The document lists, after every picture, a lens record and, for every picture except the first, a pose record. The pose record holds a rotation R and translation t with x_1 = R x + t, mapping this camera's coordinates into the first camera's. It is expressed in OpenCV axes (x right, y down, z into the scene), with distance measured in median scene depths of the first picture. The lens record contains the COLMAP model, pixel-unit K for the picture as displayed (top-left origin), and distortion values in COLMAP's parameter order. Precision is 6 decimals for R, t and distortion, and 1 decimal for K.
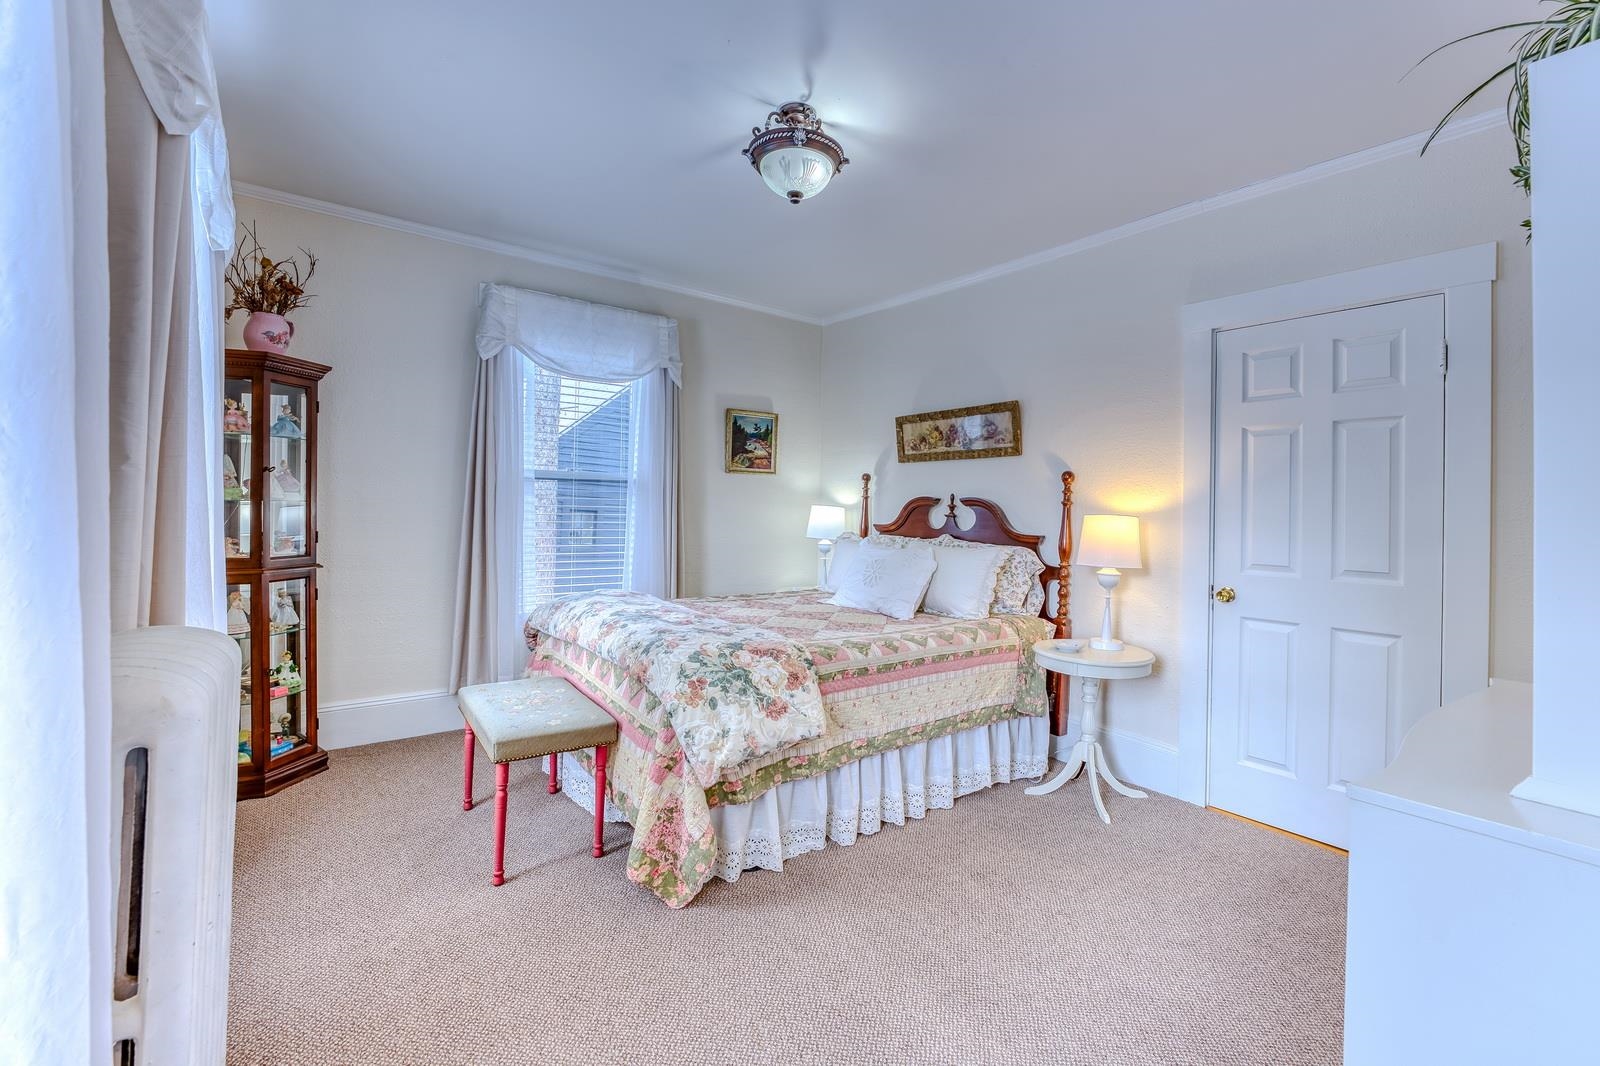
lens RADIAL K [[681.7, 0, 840.4], [0, 681.7, 486.1], [0, 0, 1]] dist [-0.012373, 0.000138]
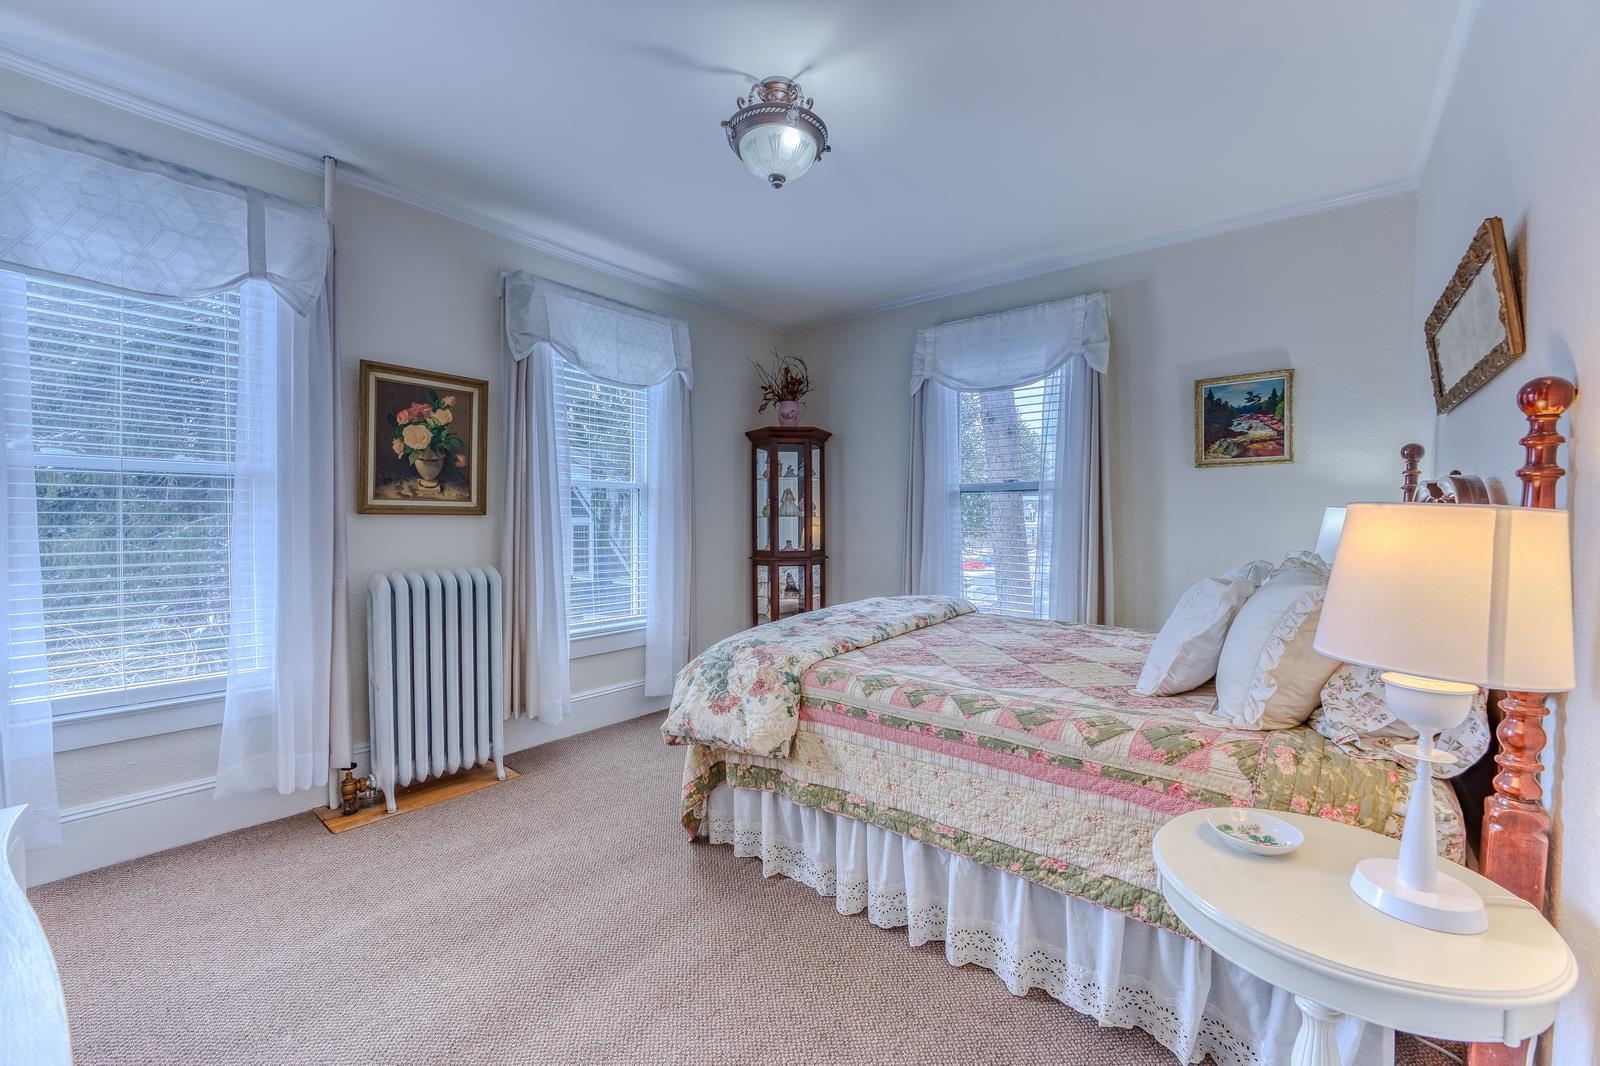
lens RADIAL K [[649.5, 0, 803.4], [0, 649.5, 524.2], [0, 0, 1]] dist [-0.018081, 0.000745]
pose [[0.212957, -0.011094, -0.976999, 0.657464], [0.036274, 0.999336, -0.003441, 0.044098], [0.976388, -0.034707, 0.213218, 0.672518]]
